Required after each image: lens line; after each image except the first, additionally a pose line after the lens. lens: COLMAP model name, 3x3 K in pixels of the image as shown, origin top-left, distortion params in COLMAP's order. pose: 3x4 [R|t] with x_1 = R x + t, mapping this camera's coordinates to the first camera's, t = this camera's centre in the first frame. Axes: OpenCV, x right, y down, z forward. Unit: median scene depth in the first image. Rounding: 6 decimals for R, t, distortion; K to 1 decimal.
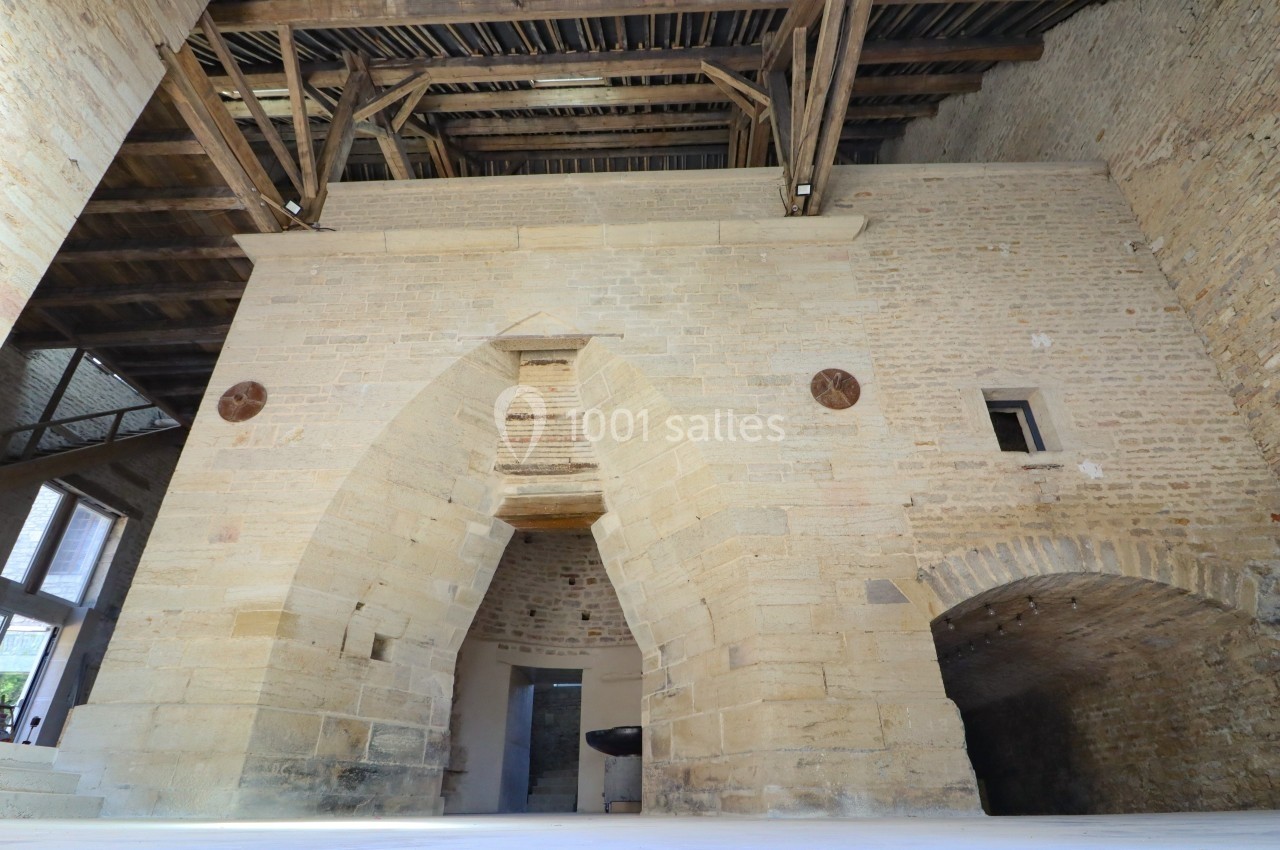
lens RADIAL K [[660.6, 0, 640.0], [0, 660.6, 425.0], [0, 0, 1]] dist [0.004526, -0.014161]
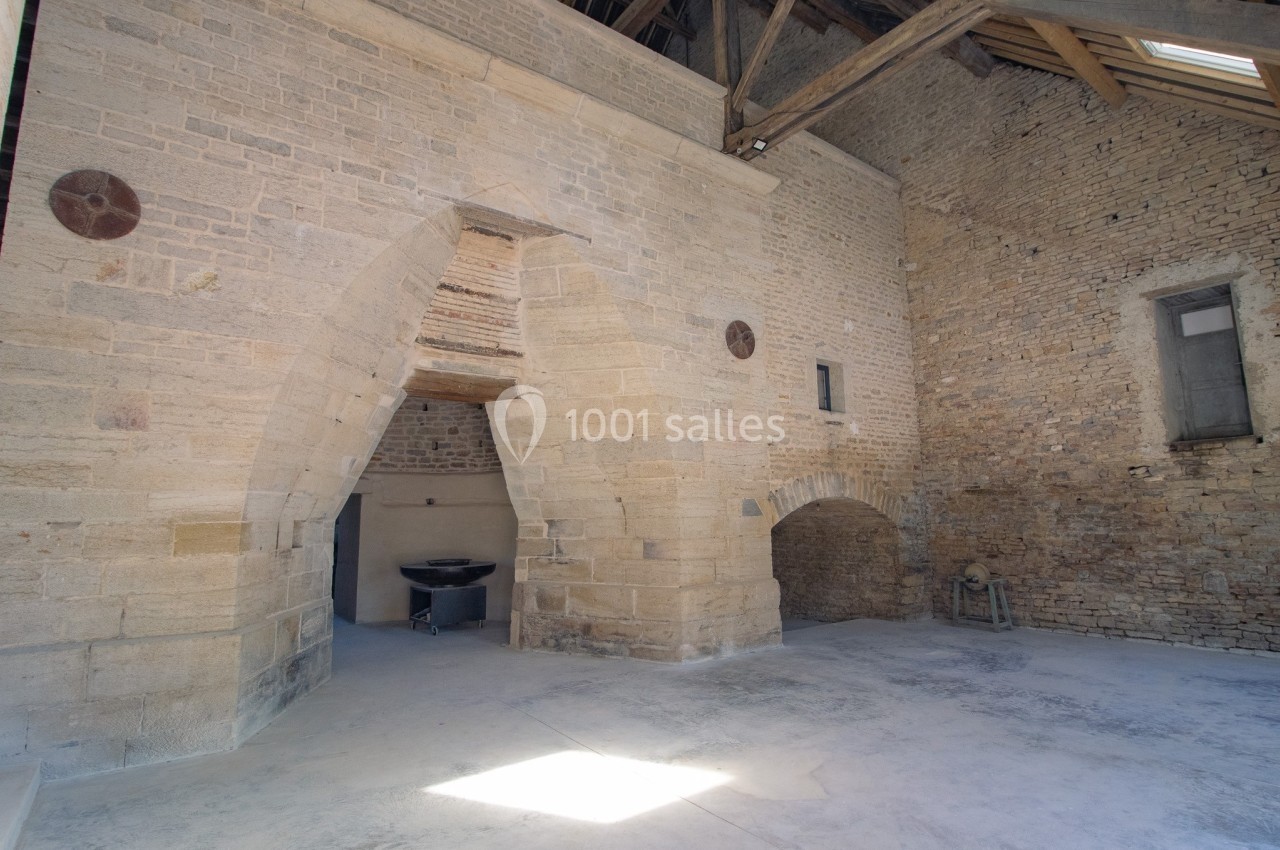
lens RADIAL K [[656.3, 0, 666.5], [0, 656.3, 426.0], [0, 0, 1]] dist [0.002980, -0.015627]
pose [[0.770809, 0.080849, 0.631915, -0.600644], [-0.310320, 0.913930, 0.261597, -0.195296], [-0.556376, -0.397738, 0.729555, 0.129867]]
